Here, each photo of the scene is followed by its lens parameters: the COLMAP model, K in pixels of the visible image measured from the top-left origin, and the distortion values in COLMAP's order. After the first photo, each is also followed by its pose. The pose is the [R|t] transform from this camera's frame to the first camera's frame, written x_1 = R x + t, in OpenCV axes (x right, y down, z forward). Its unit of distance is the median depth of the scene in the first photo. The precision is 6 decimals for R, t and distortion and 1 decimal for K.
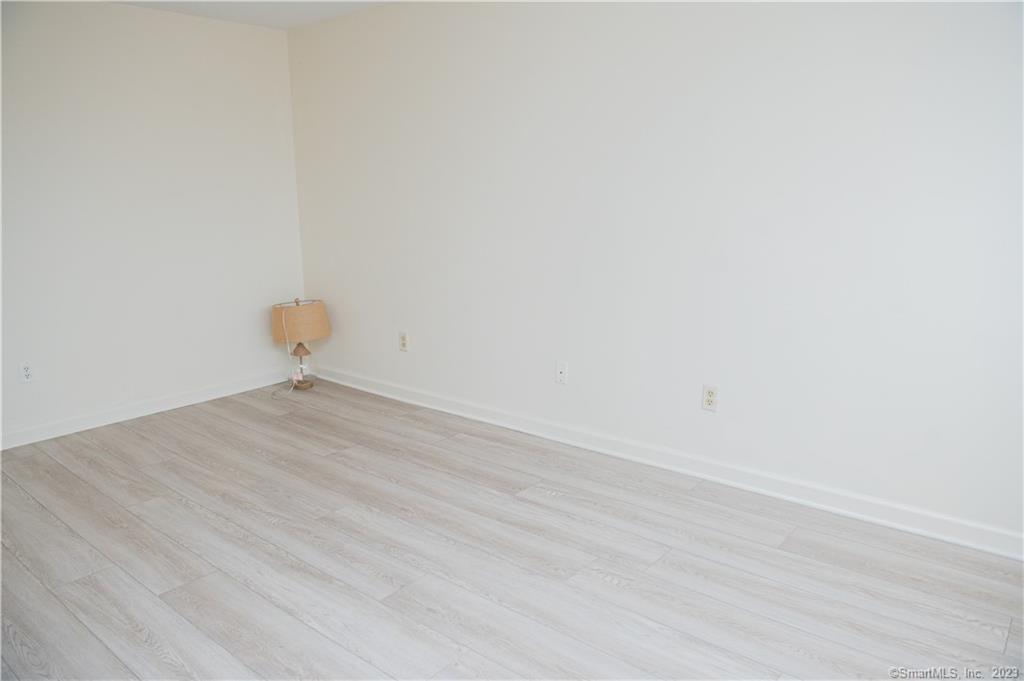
lens RADIAL K [[710.0, 0, 509.1], [0, 710.0, 342.1], [0, 0, 1]] dist [-0.049570, -0.000065]
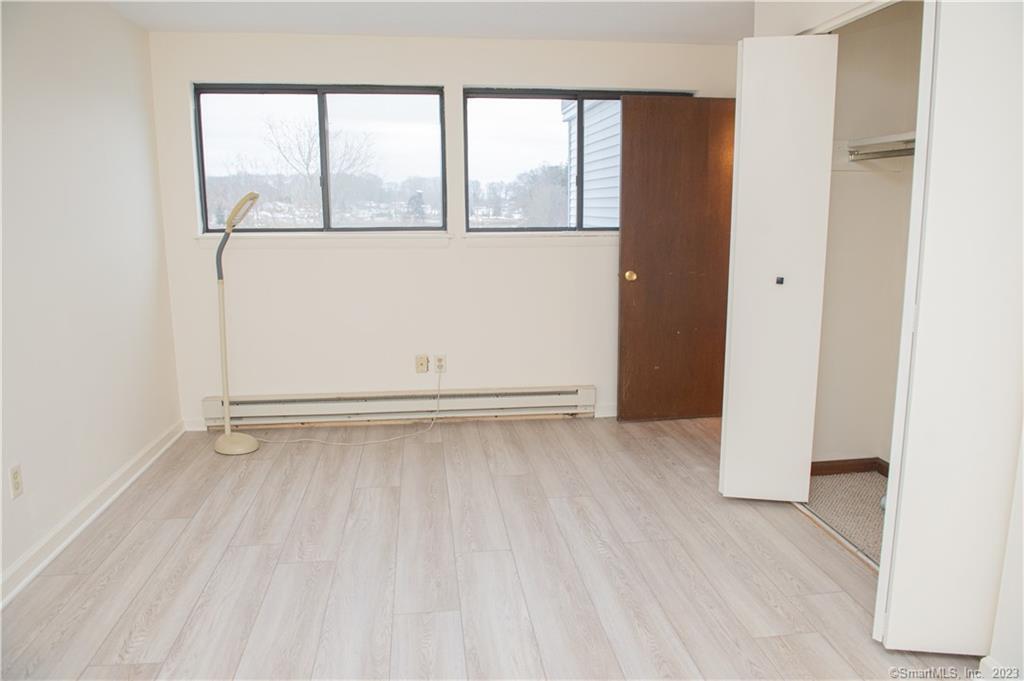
lens RADIAL K [[730.5, 0, 512.0], [0, 730.5, 340.5], [0, 0, 1]] dist [-0.049483, -0.007650]
pose [[-0.729481, -0.107851, 0.675445, -0.562427], [0.157319, 0.934562, 0.319130, -0.204883], [-0.665663, 0.339060, -0.664779, 0.930263]]
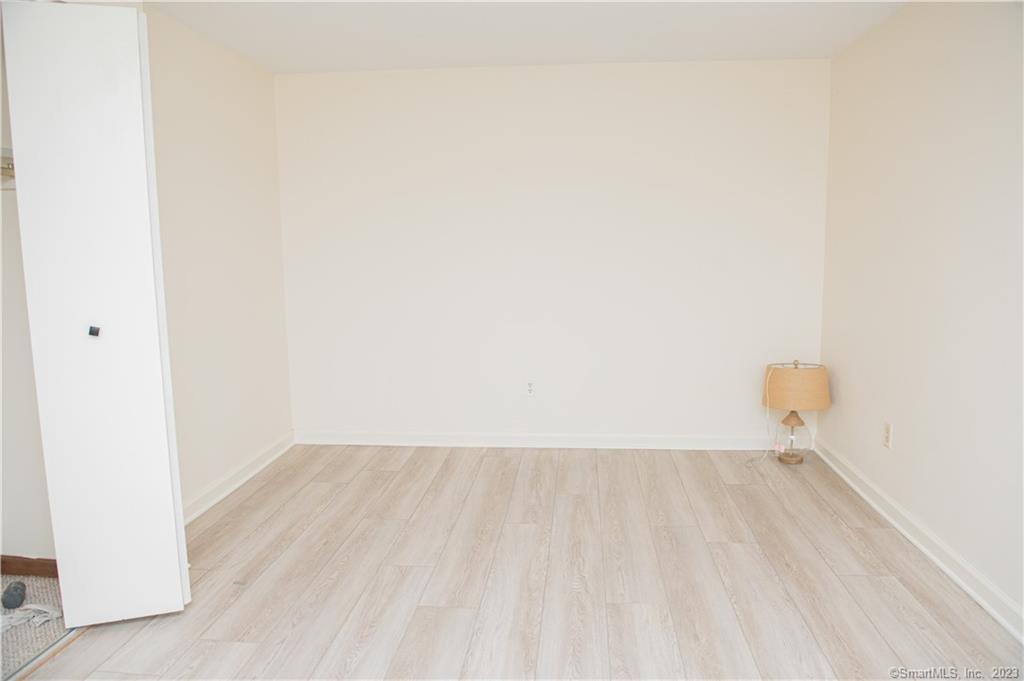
lens RADIAL K [[710.0, 0, 509.1], [0, 710.0, 342.1], [0, 0, 1]] dist [-0.049570, -0.000065]
pose [[0.575212, 0.119714, -0.809197, 0.255404], [-0.170983, 0.984977, 0.024176, -0.056553], [0.799935, 0.124453, 0.587040, 0.254531]]
